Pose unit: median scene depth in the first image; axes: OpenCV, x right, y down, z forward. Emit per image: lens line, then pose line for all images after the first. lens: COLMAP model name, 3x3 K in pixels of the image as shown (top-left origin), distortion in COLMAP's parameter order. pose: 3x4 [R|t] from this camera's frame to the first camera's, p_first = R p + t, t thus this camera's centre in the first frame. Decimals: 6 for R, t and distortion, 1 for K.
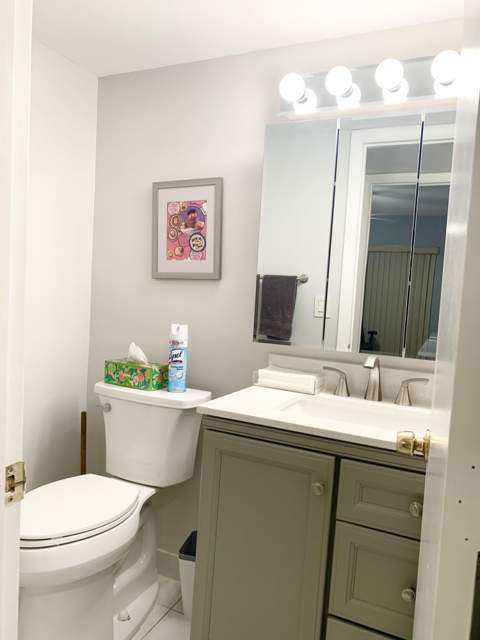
lens RADIAL K [[498.7, 0, 240.0], [0, 498.7, 320.0], [0, 0, 1]] dist [-0.000217, -0.012199]
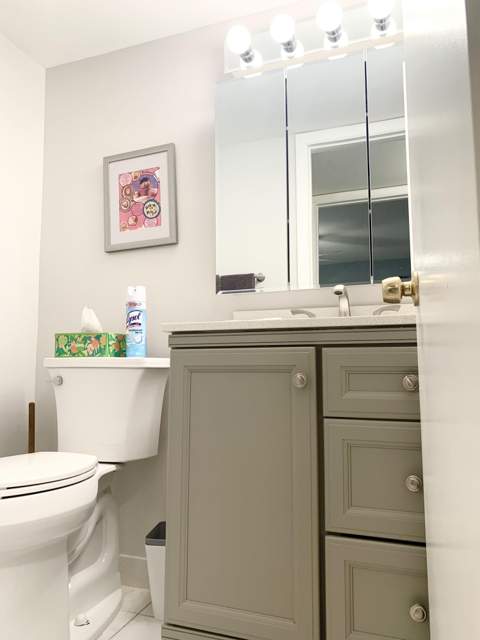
lens RADIAL K [[498.7, 0, 240.0], [0, 498.7, 320.0], [0, 0, 1]] dist [-0.000217, -0.012199]
pose [[0.993795, -0.056201, 0.095979, -0.020182], [0.071184, 0.984448, -0.160607, 0.231319], [-0.085460, 0.166443, 0.982341, 0.068087]]
